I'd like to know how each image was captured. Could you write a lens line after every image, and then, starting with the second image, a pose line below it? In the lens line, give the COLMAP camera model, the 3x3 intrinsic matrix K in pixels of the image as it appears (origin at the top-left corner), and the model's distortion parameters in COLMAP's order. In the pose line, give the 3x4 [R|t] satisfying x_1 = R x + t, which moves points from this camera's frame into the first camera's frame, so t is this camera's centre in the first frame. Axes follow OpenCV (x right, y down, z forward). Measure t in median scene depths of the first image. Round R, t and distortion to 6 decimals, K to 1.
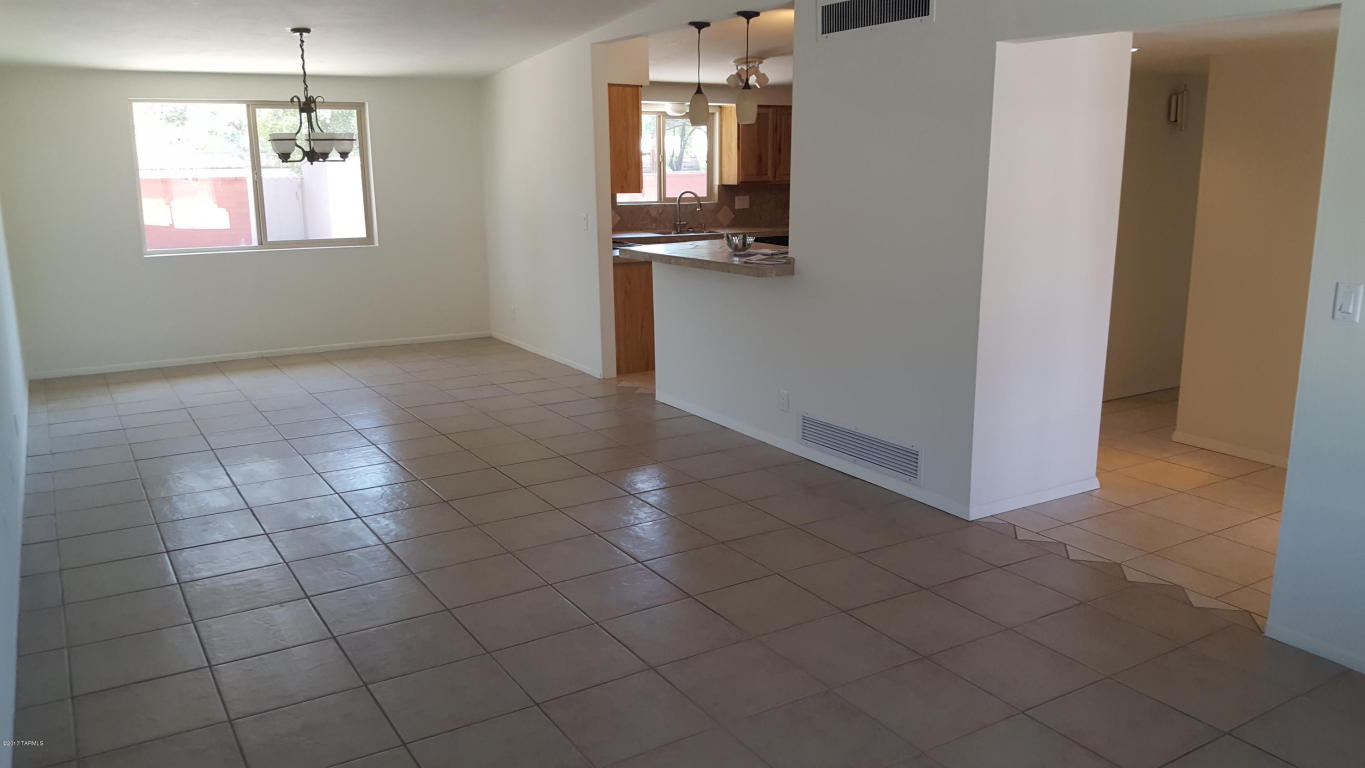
lens RADIAL K [[1028.0, 0, 676.8], [0, 1028.0, 407.3], [0, 0, 1]] dist [0.194876, -0.422475]
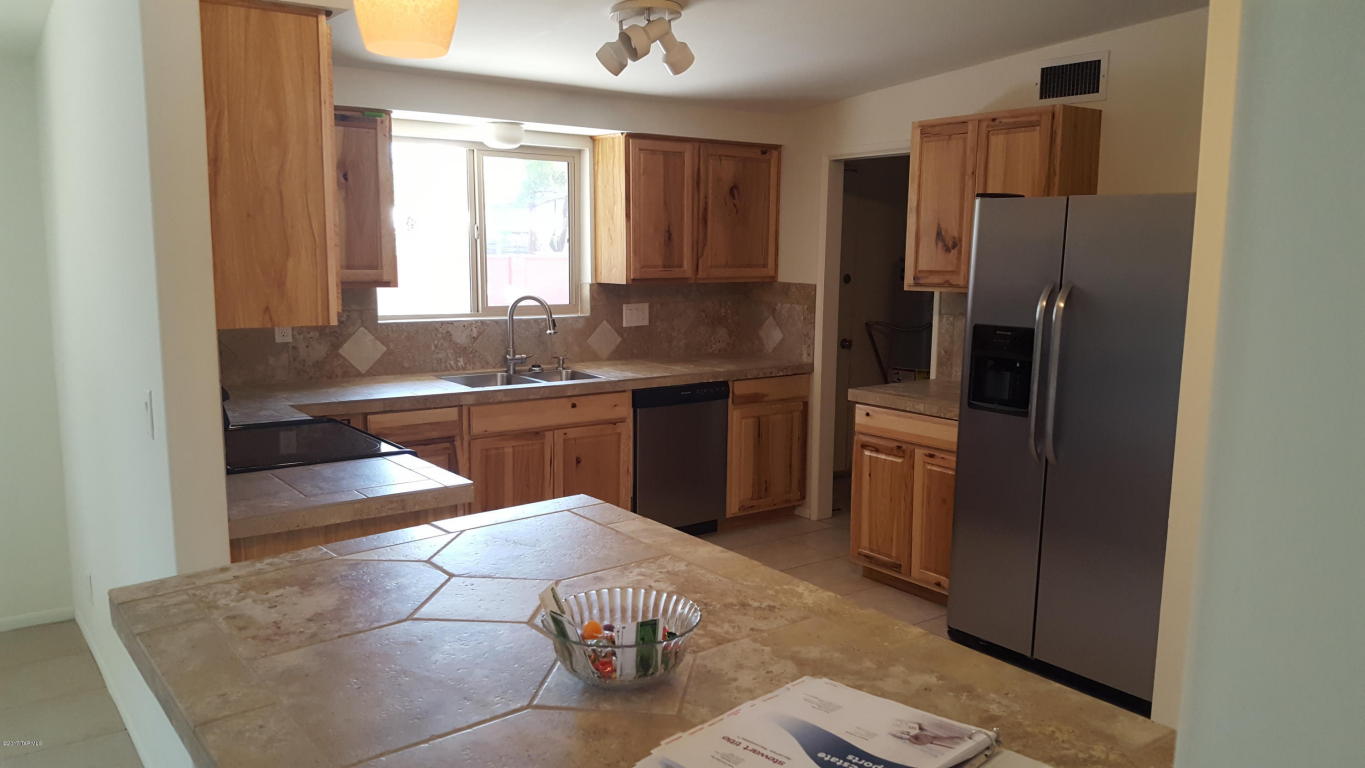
lens RADIAL K [[1028.0, 0, 676.8], [0, 1028.0, 407.3], [0, 0, 1]] dist [0.194876, -0.422475]
pose [[0.994685, -0.001153, 0.102955, 0.030117], [0.008499, 0.997445, -0.070934, -0.115977], [-0.102610, 0.071432, 0.992154, 0.486941]]
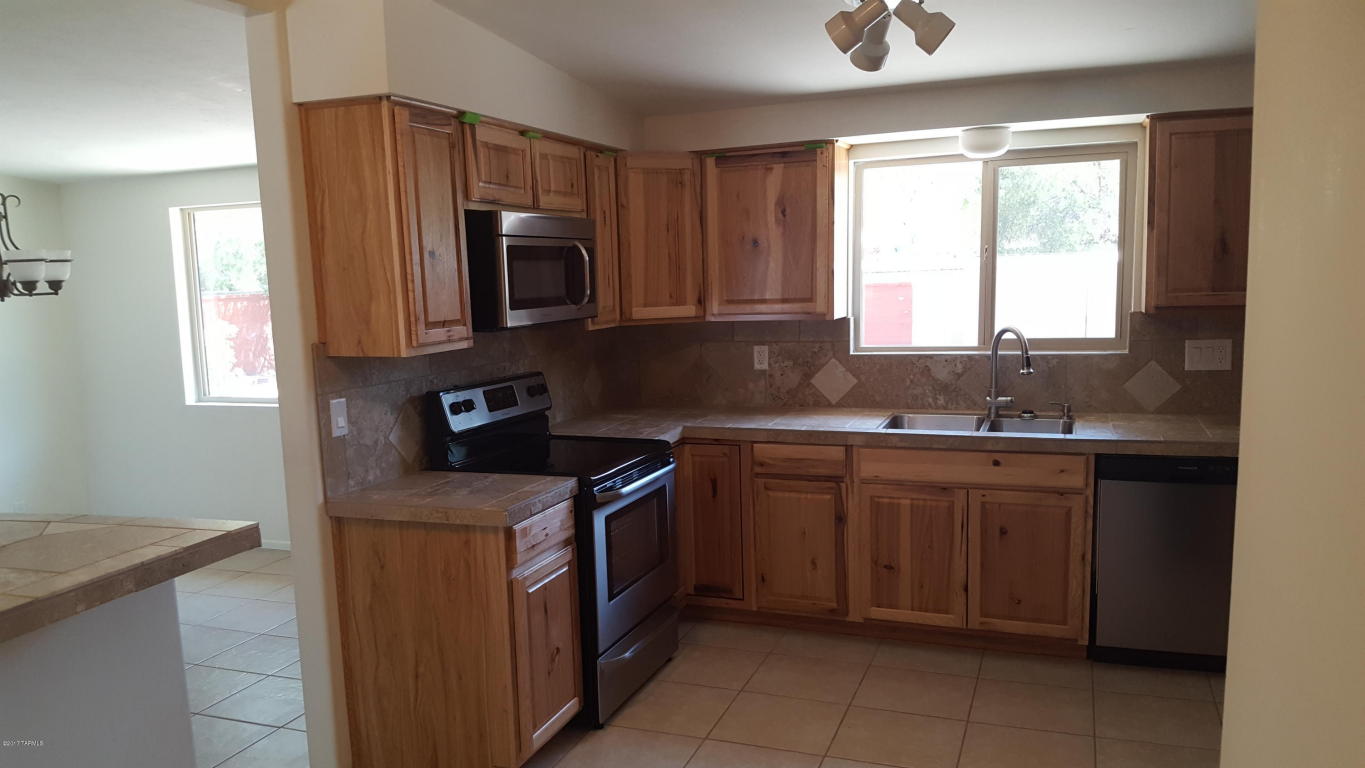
lens RADIAL K [[1028.0, 0, 676.8], [0, 1028.0, 407.3], [0, 0, 1]] dist [0.194876, -0.422475]
pose [[0.610026, 0.087952, -0.787485, 0.264498], [-0.152749, 0.988233, -0.007954, -0.149884], [0.777519, 0.125140, 0.616283, 0.623994]]
